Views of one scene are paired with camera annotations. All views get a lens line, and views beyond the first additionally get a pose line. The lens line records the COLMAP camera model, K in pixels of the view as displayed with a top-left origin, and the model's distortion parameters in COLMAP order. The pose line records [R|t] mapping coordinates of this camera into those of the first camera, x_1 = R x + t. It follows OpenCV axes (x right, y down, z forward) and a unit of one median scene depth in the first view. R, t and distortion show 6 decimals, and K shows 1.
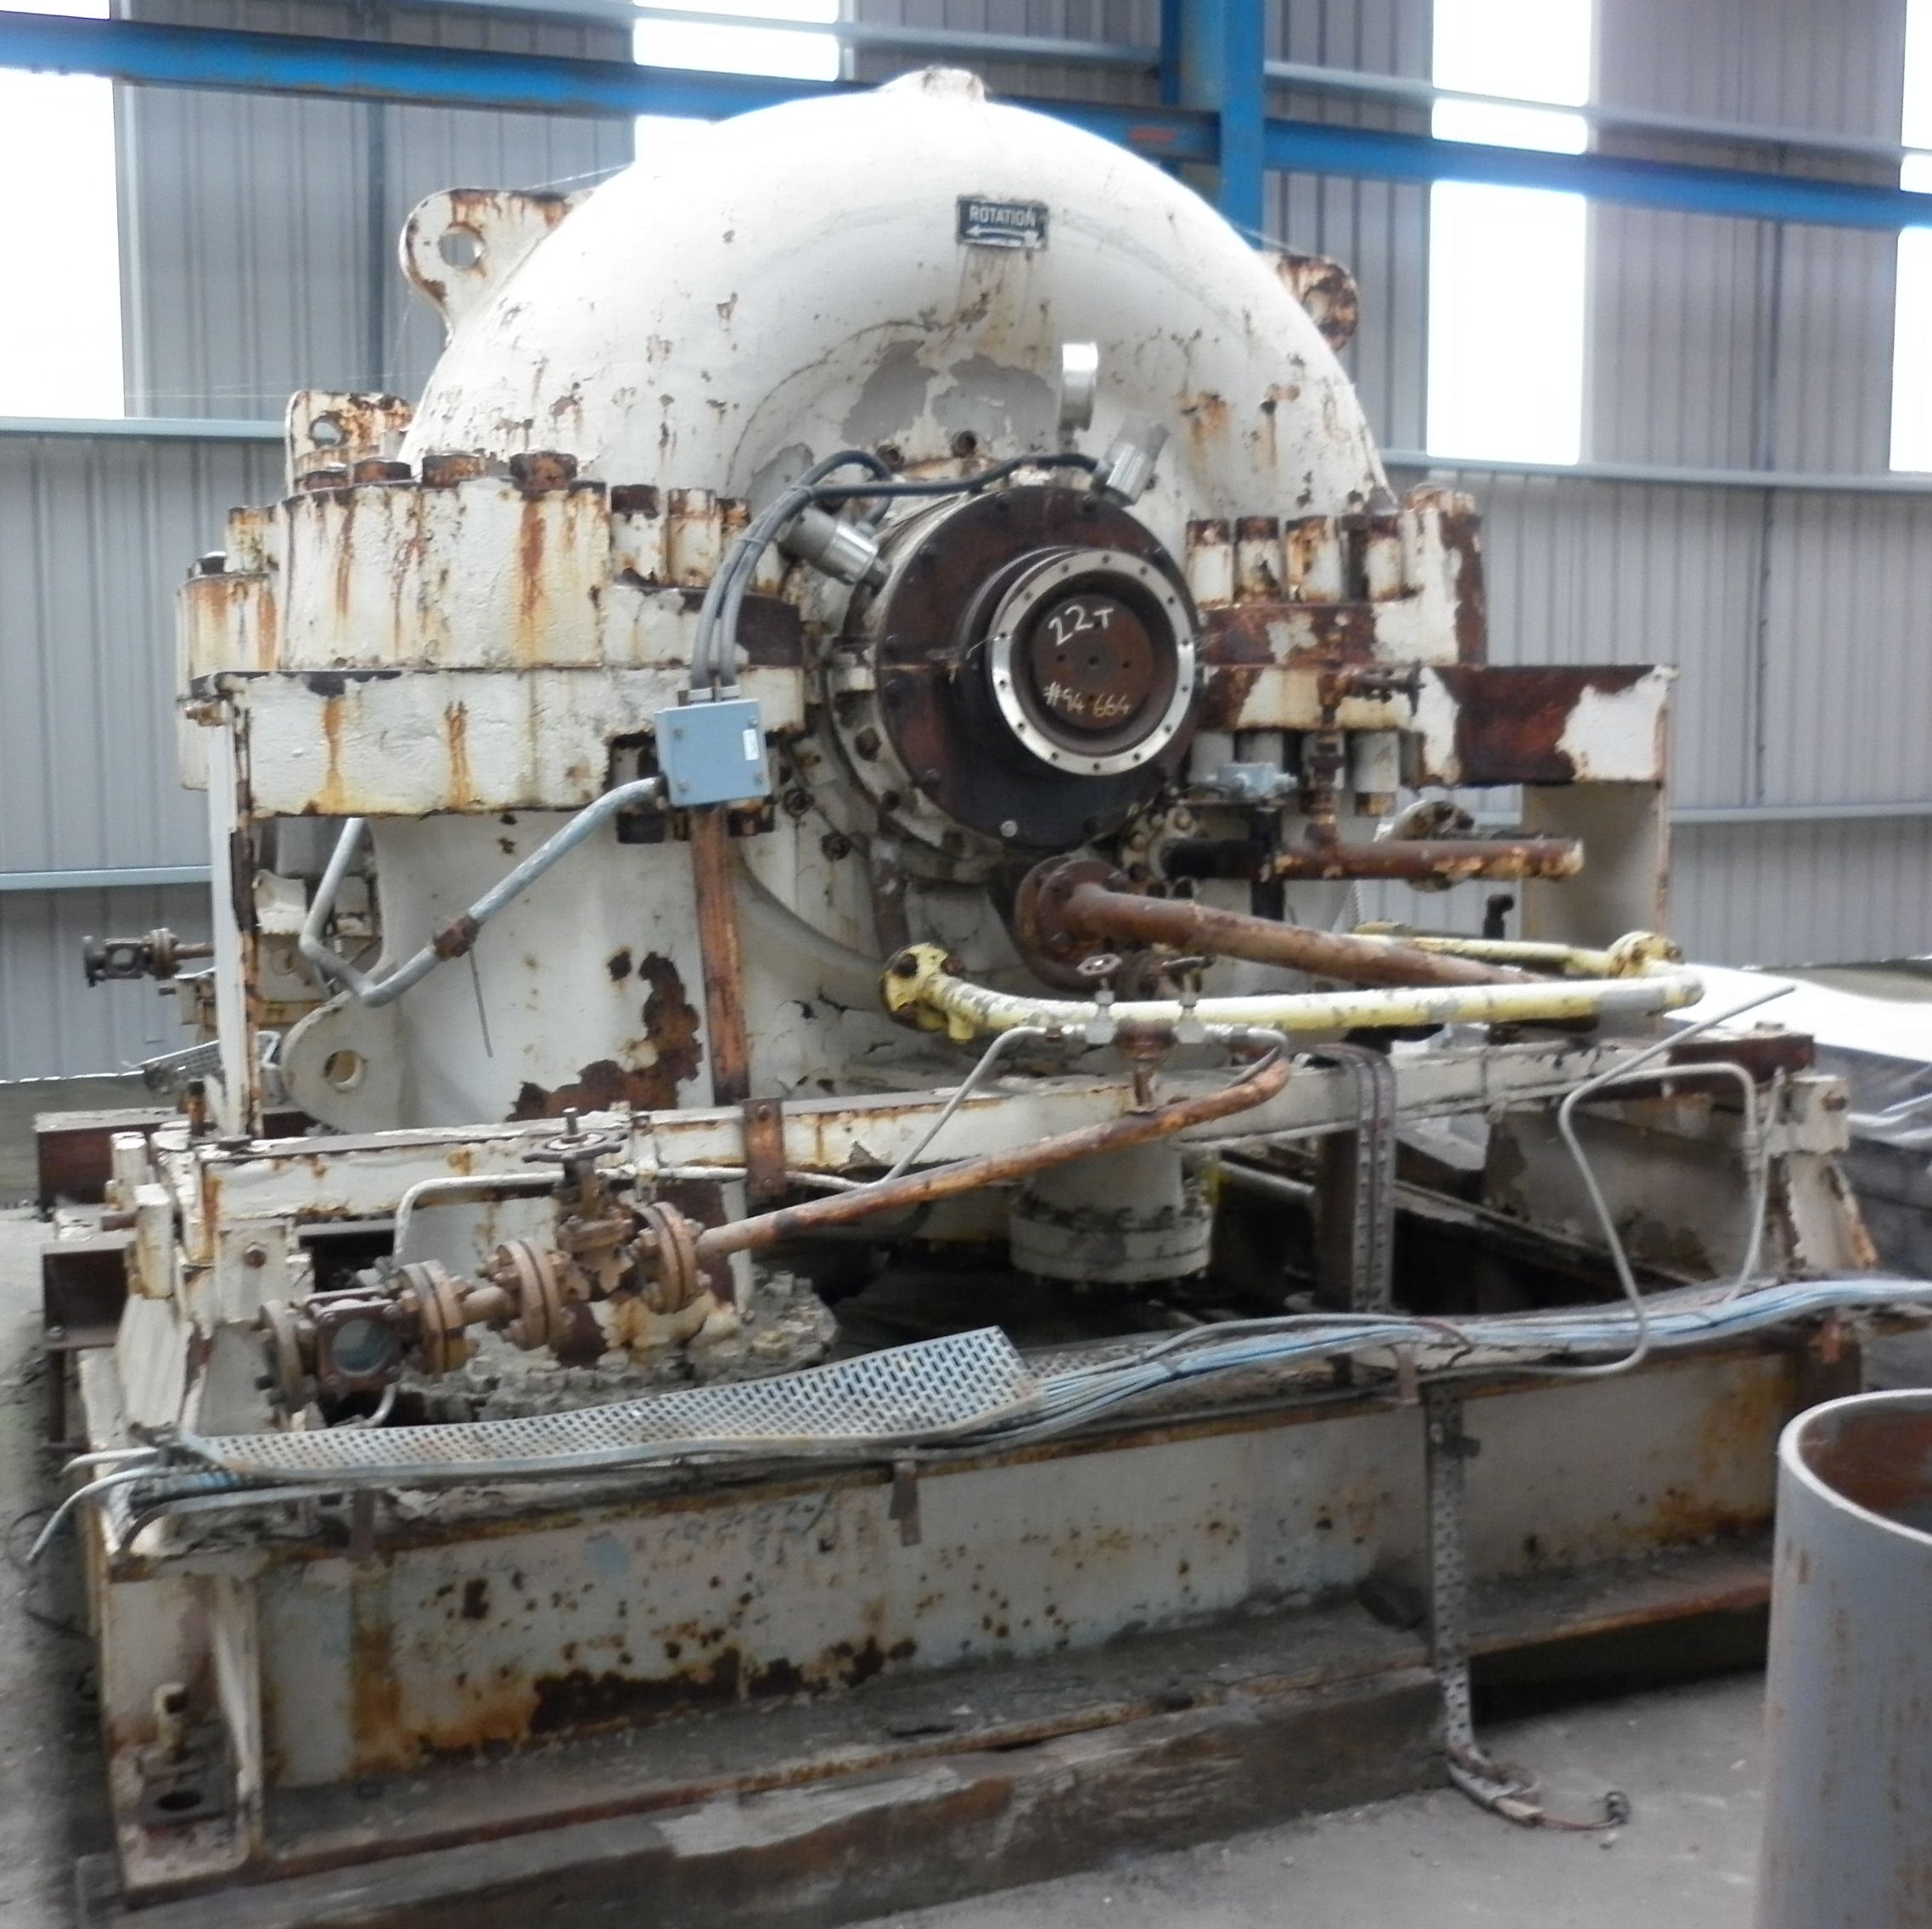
lens RADIAL K [[2312.6, 0, 966.0], [0, 2312.6, 964.5], [0, 0, 1]] dist [-0.004296, -0.068641]
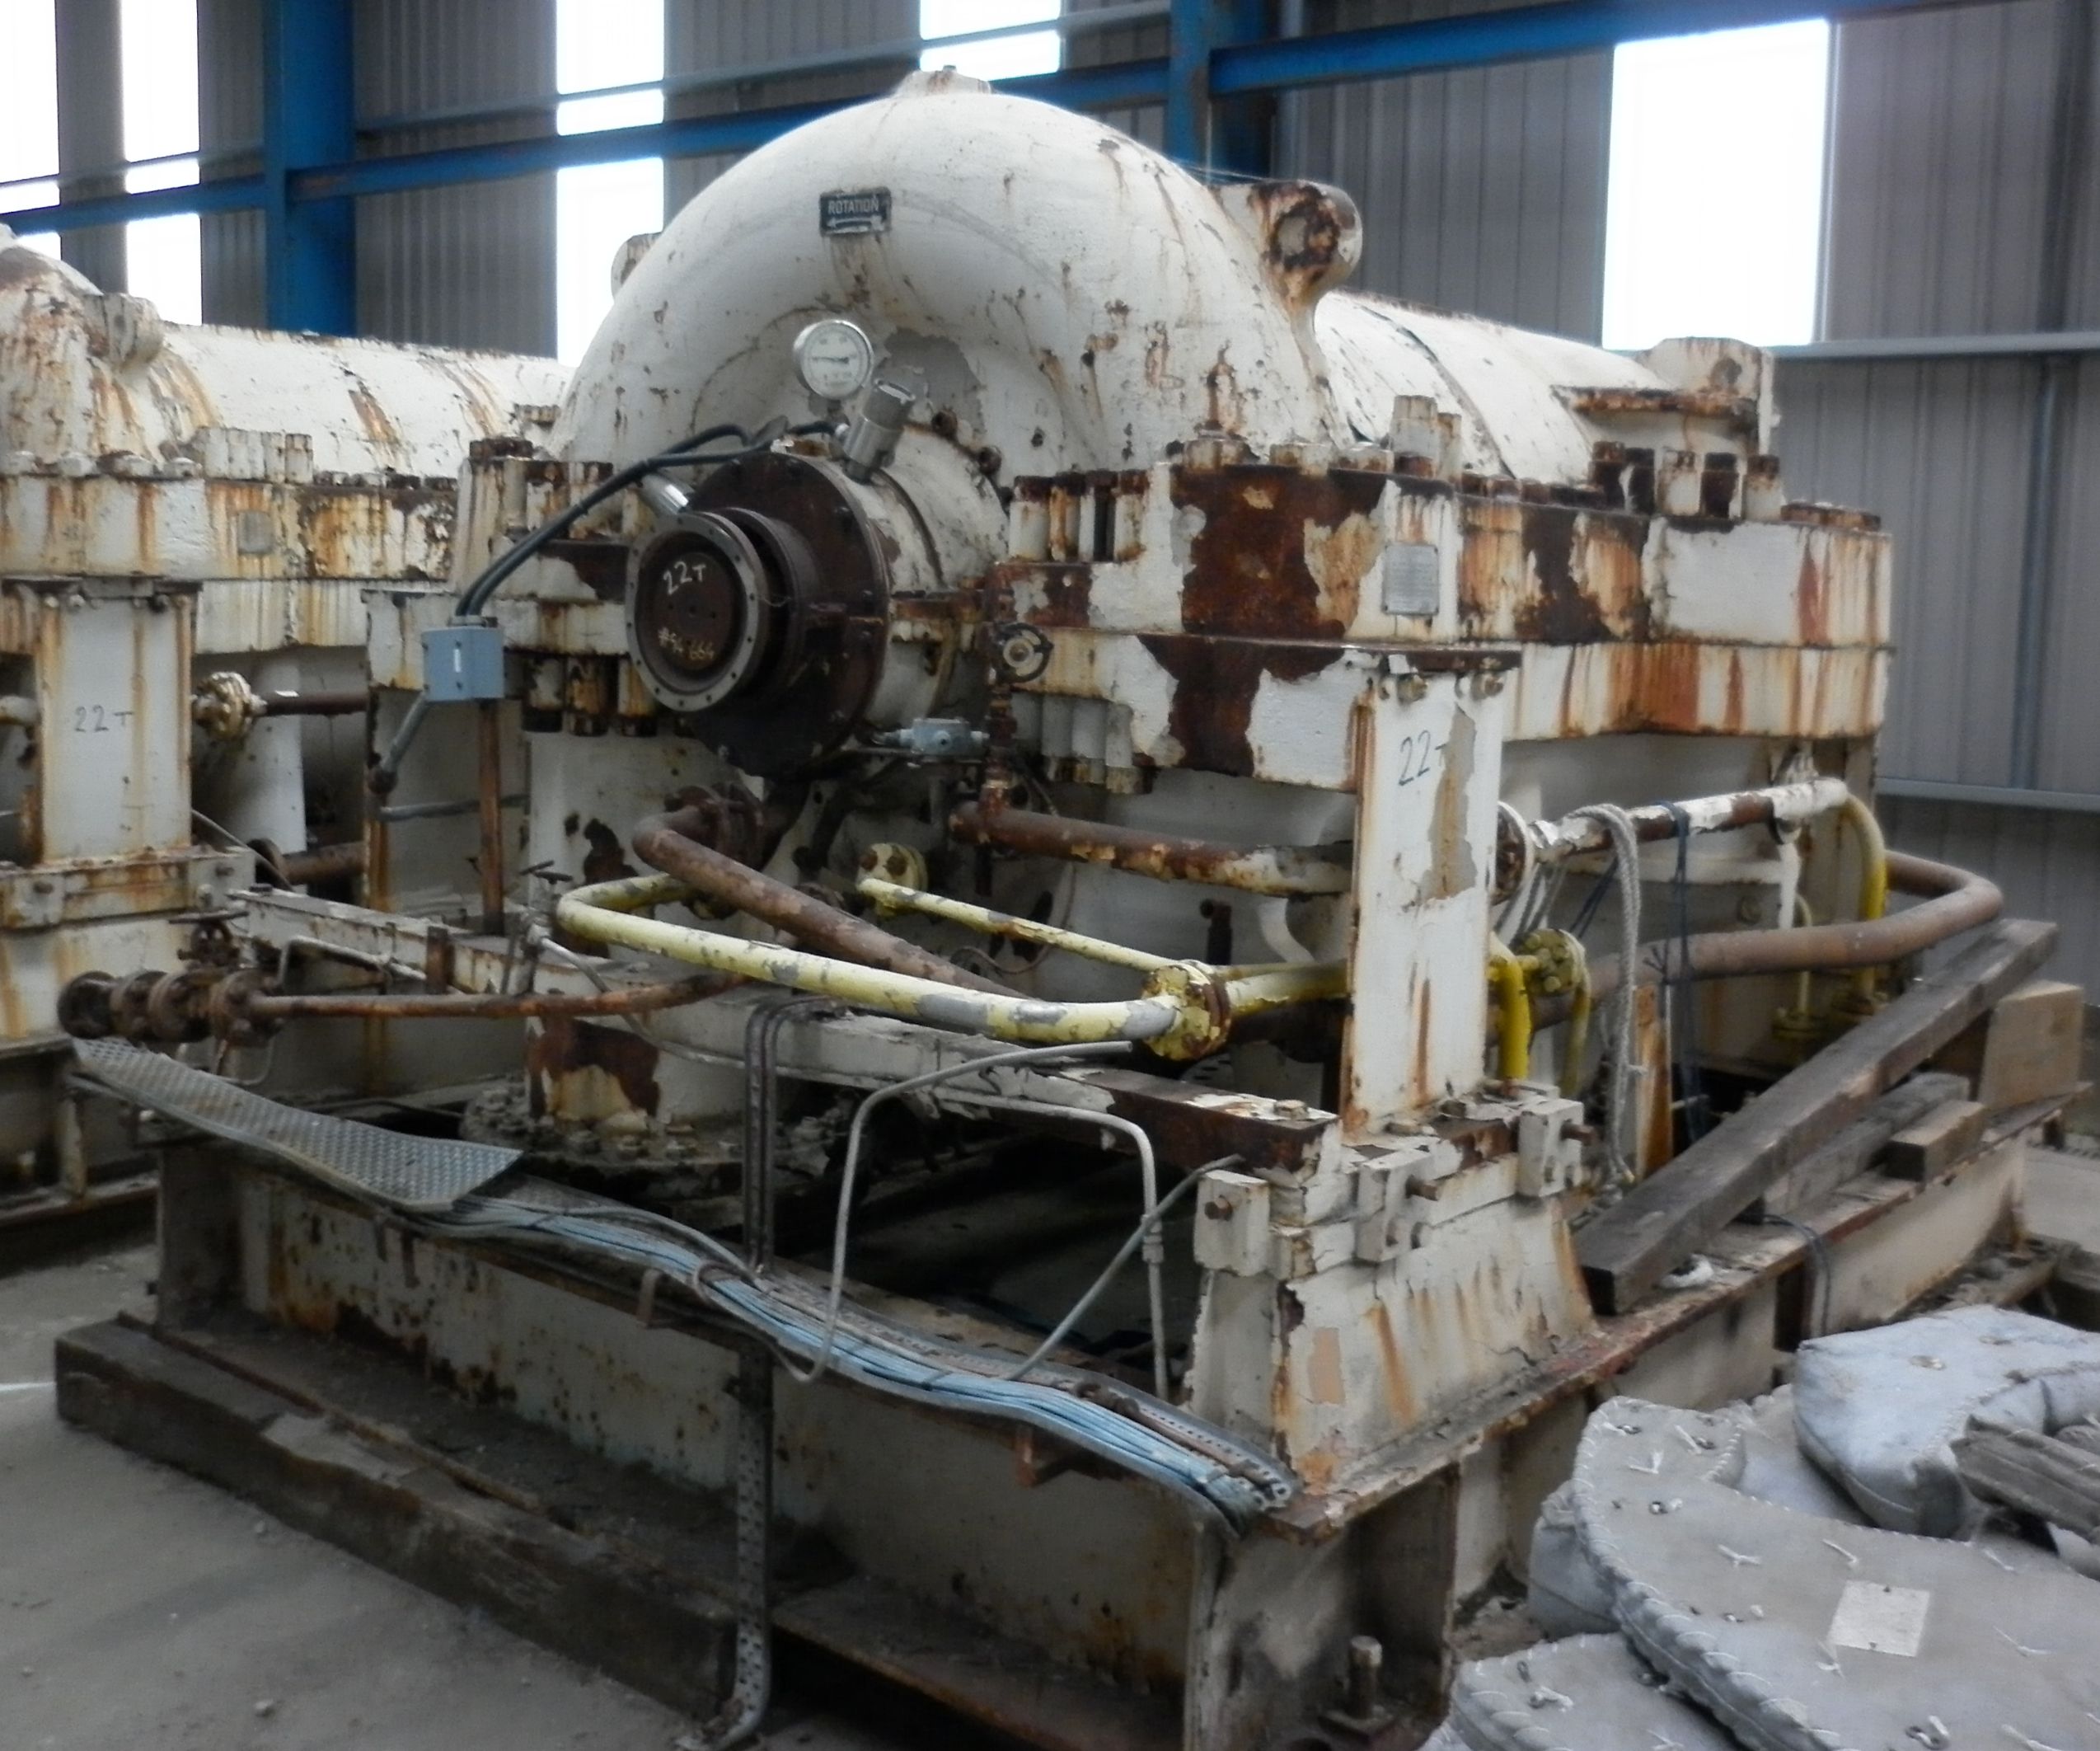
lens RADIAL K [[2178.3, 0, 1053.9], [0, 2178.3, 817.8], [0, 0, 1]] dist [-0.010322, -0.009072]
pose [[0.504534, 0.129660, -0.853601, 0.988813], [-0.137234, 0.988134, 0.068980, -0.119716], [0.852416, 0.082340, 0.516341, 0.567551]]
